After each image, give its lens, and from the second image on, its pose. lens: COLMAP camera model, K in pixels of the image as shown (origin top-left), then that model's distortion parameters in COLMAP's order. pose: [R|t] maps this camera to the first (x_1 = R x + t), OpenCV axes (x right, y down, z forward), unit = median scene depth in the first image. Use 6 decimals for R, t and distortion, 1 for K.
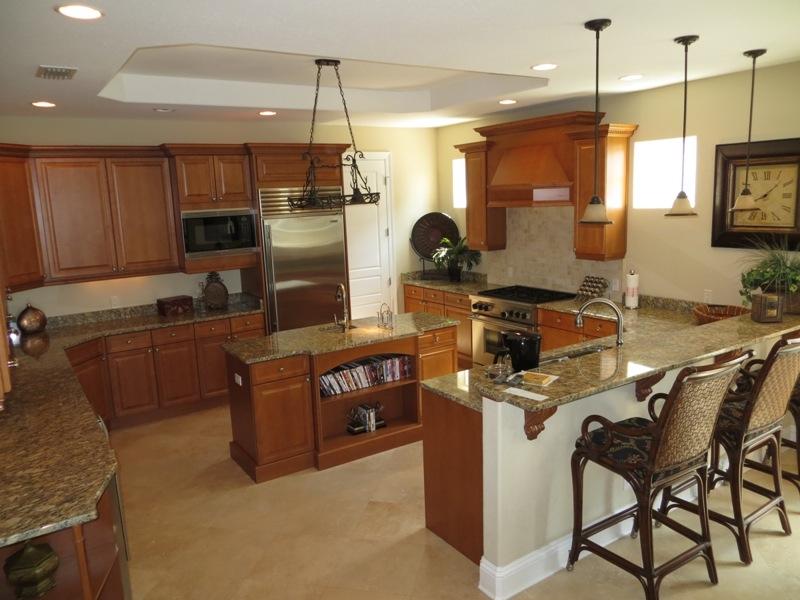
lens RADIAL K [[593.9, 0, 400.0], [0, 593.9, 300.0], [0, 0, 1]] dist [-0.000708, -0.001049]
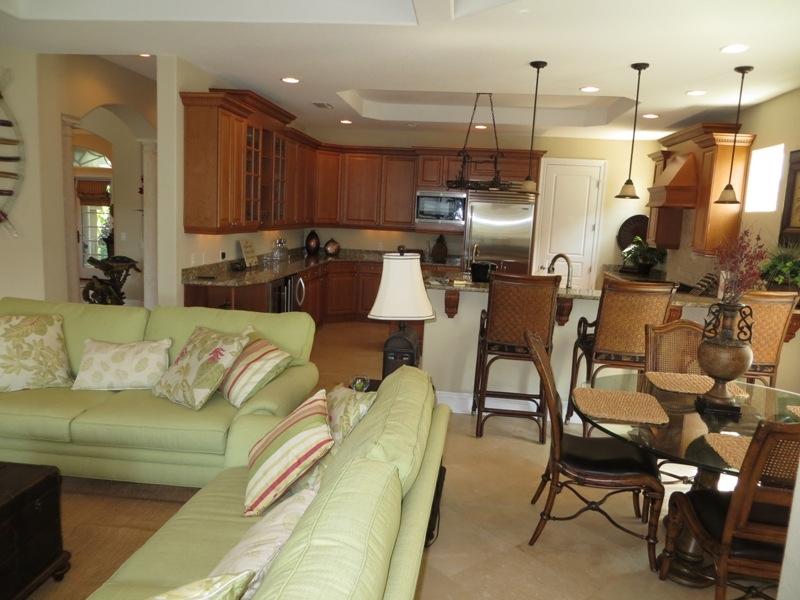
lens RADIAL K [[604.1, 0, 400.0], [0, 604.1, 300.0], [0, 0, 1]] dist [-0.007440, -0.006952]
pose [[0.766453, 0.167330, -0.620121, 0.601625], [-0.193331, 0.980797, 0.025701, 0.094400], [0.612514, 0.100190, 0.784085, -0.217431]]
